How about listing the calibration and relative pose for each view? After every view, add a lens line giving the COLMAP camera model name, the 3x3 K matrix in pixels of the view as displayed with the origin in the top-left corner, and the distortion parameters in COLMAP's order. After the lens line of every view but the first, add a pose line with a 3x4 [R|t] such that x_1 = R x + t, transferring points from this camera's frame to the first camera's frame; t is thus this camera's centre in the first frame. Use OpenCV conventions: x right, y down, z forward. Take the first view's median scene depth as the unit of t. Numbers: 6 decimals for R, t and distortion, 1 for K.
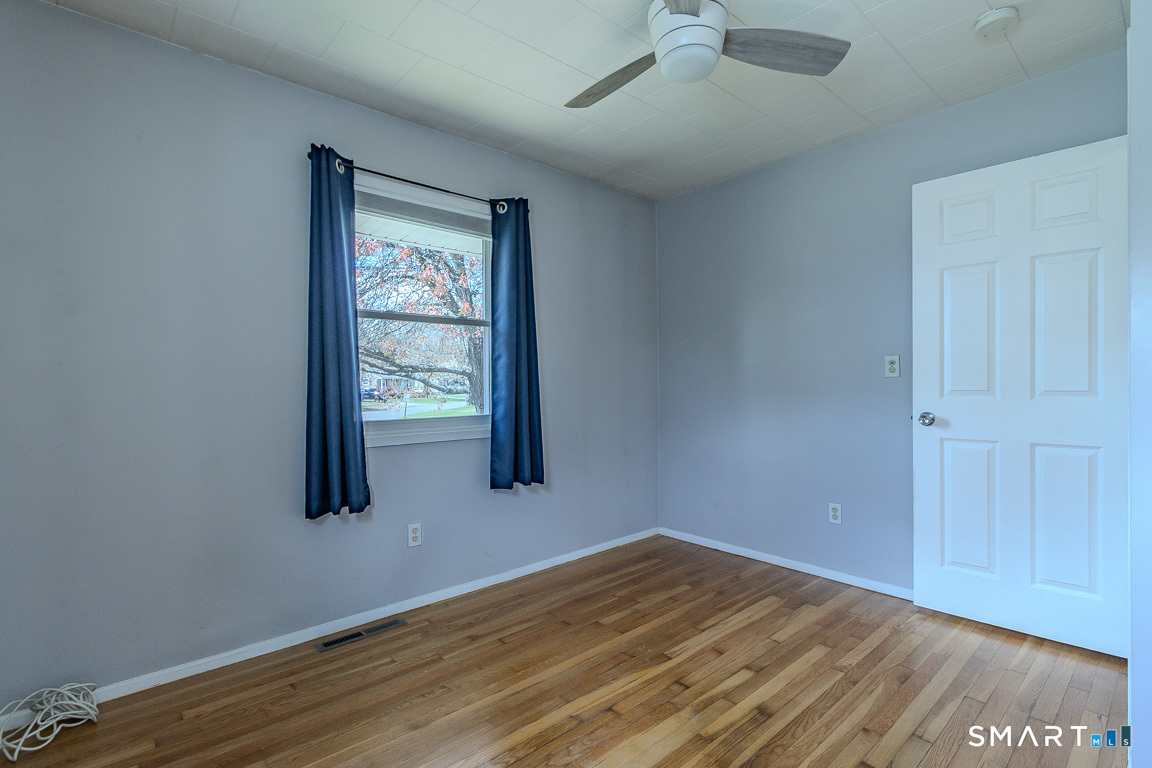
lens RADIAL K [[549.0, 0, 580.8], [0, 549.0, 386.4], [0, 0, 1]] dist [-0.000276, -0.000032]
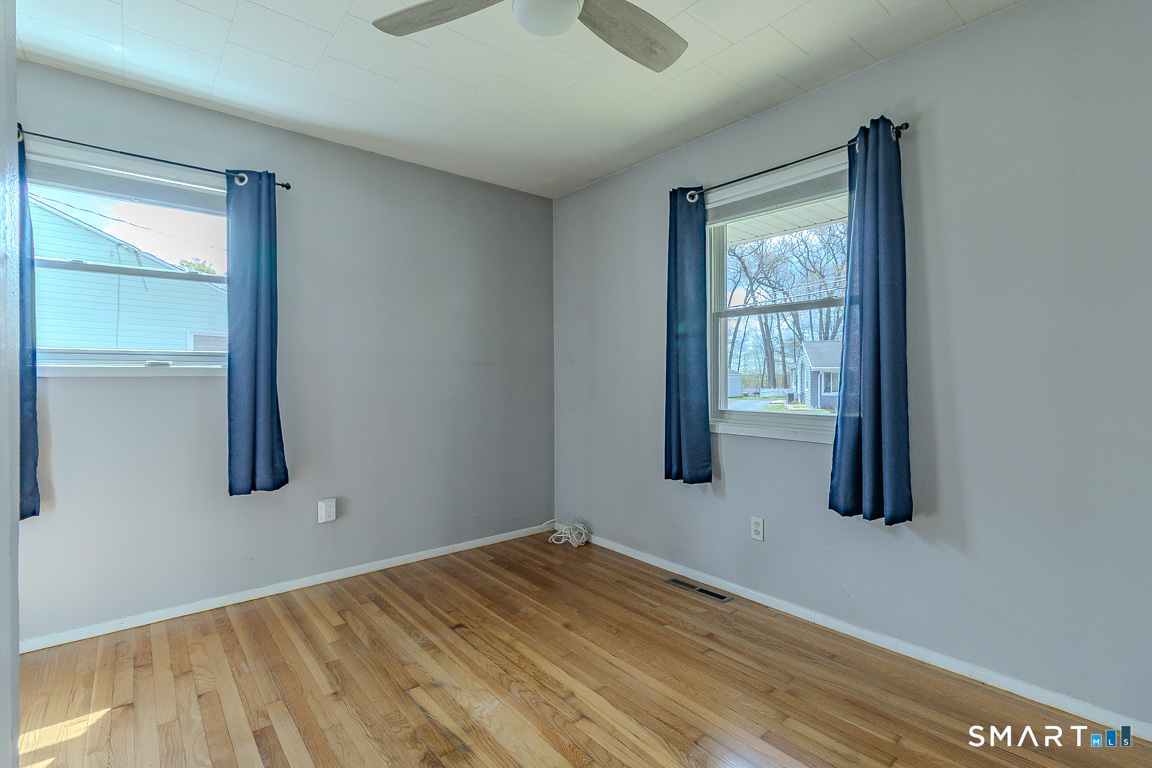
lens RADIAL K [[556.3, 0, 589.5], [0, 556.3, 377.7], [0, 0, 1]] dist [0.000971, 0.000311]
pose [[-0.037454, 0.014633, -0.999191, 0.764757], [-0.010957, 0.999827, 0.015053, -0.015933], [0.999238, 0.011512, -0.037287, 0.781420]]
